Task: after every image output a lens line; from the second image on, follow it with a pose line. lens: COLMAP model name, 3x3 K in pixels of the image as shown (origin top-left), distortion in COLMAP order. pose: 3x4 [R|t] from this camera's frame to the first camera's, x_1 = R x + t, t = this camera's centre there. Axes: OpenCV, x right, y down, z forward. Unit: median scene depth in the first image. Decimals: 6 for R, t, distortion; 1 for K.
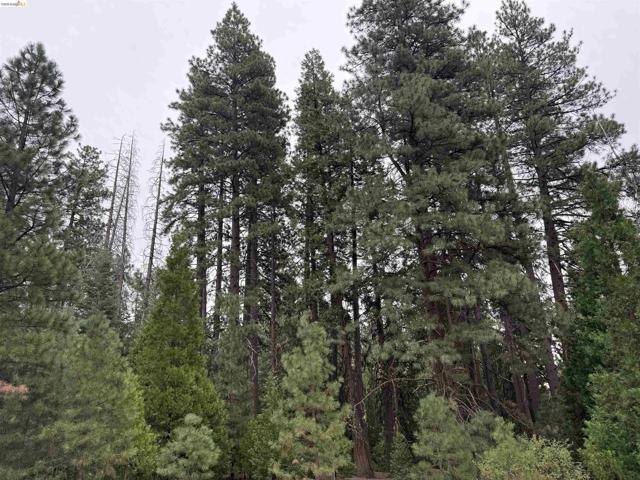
lens RADIAL K [[456.2, 0, 311.0], [0, 456.2, 238.4], [0, 0, 1]] dist [0.046094, -0.045958]
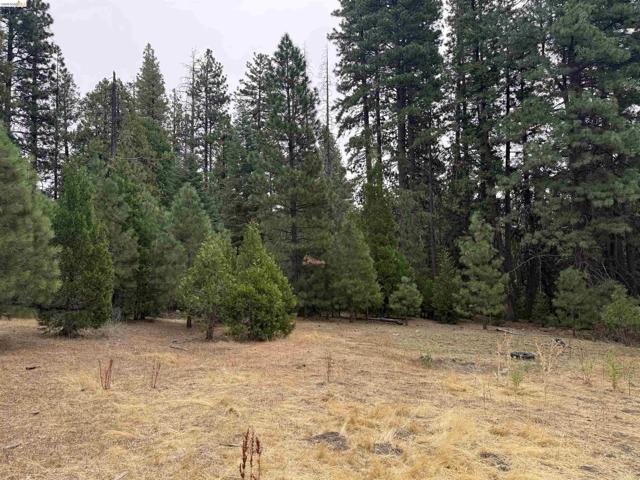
lens RADIAL K [[456.2, 0, 311.0], [0, 456.2, 238.4], [0, 0, 1]] dist [0.046094, -0.045958]
pose [[0.961263, 0.004875, -0.275590, -0.114920], [0.076224, 0.956150, 0.282783, -0.213614], [0.264884, -0.292836, 0.918740, -0.497914]]
